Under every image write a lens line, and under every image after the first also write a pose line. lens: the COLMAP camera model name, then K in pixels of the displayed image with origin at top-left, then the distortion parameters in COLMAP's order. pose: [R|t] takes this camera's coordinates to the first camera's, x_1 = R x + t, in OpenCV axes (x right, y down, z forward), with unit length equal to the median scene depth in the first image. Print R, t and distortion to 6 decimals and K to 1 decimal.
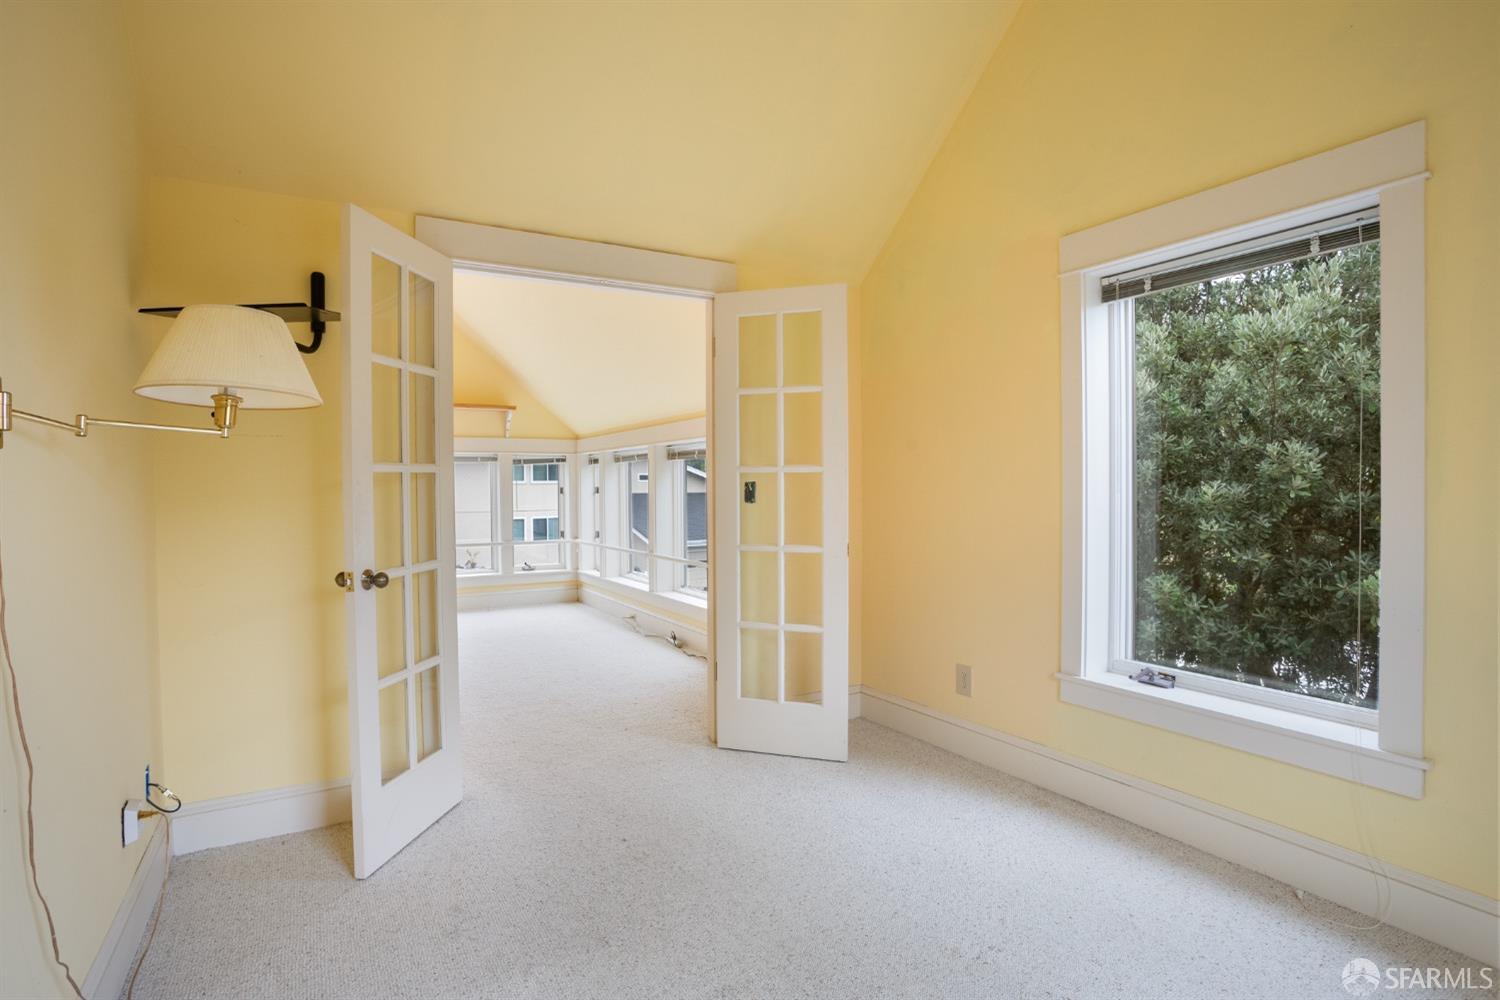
lens RADIAL K [[728.6, 0, 744.1], [0, 728.6, 493.7], [0, 0, 1]] dist [-0.053671, 0.000736]
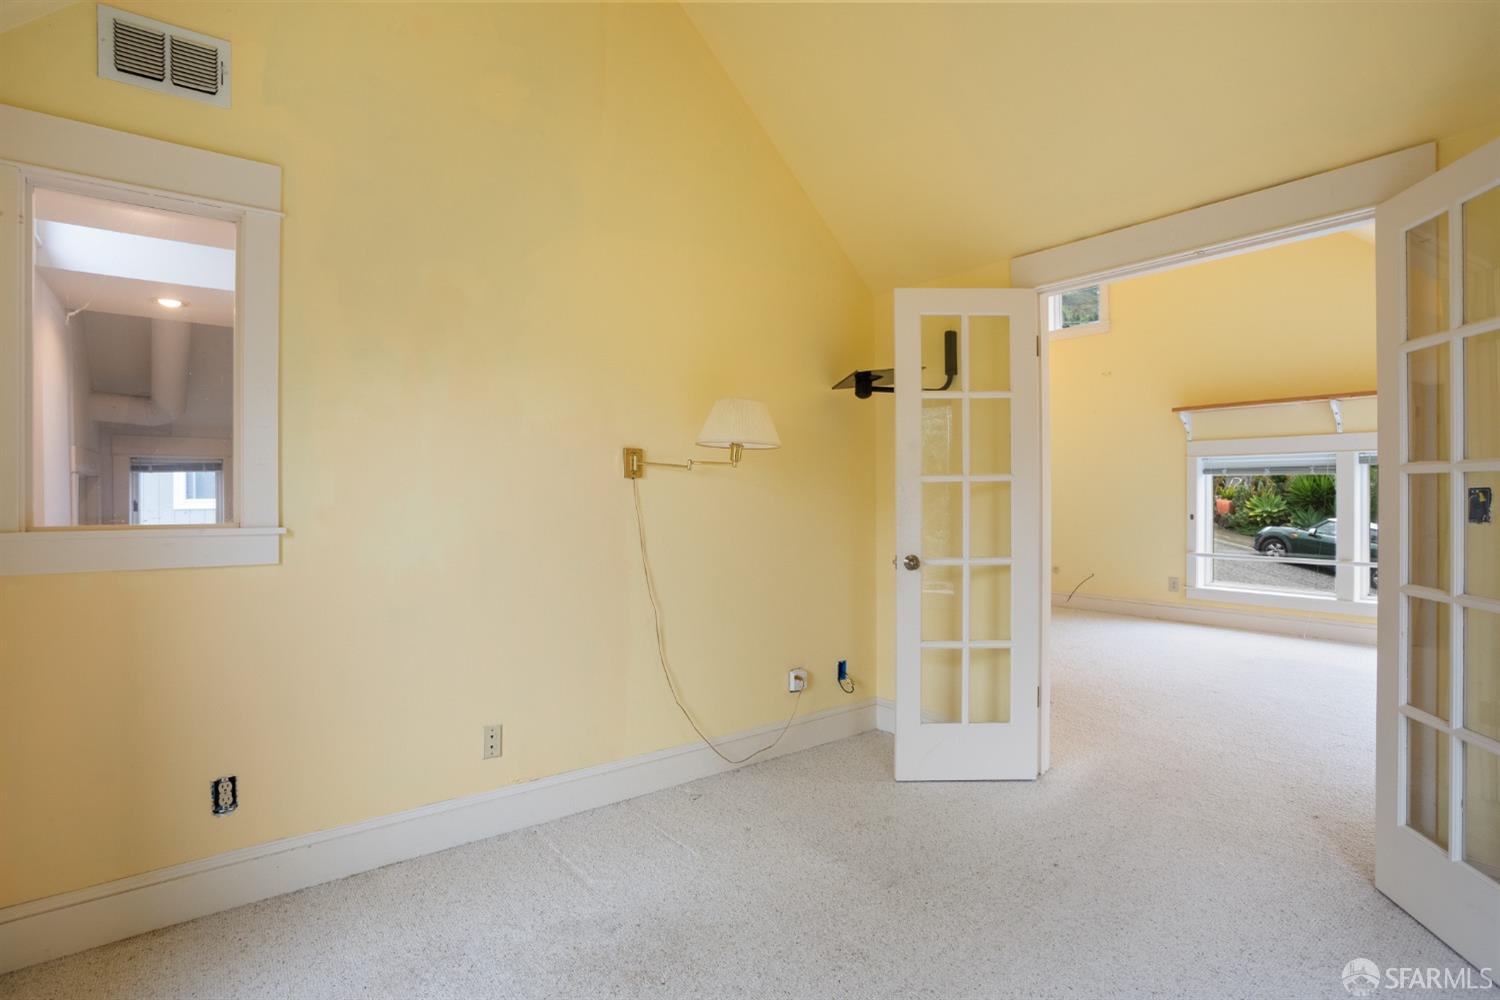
lens RADIAL K [[738.3, 0, 740.3], [0, 738.3, 499.0], [0, 0, 1]] dist [-0.071911, 0.028238]
pose [[0.135299, 0.010952, -0.990744, 0.646033], [-0.010864, 0.999895, 0.009569, -0.007575], [0.990745, 0.009469, 0.135404, 0.404740]]
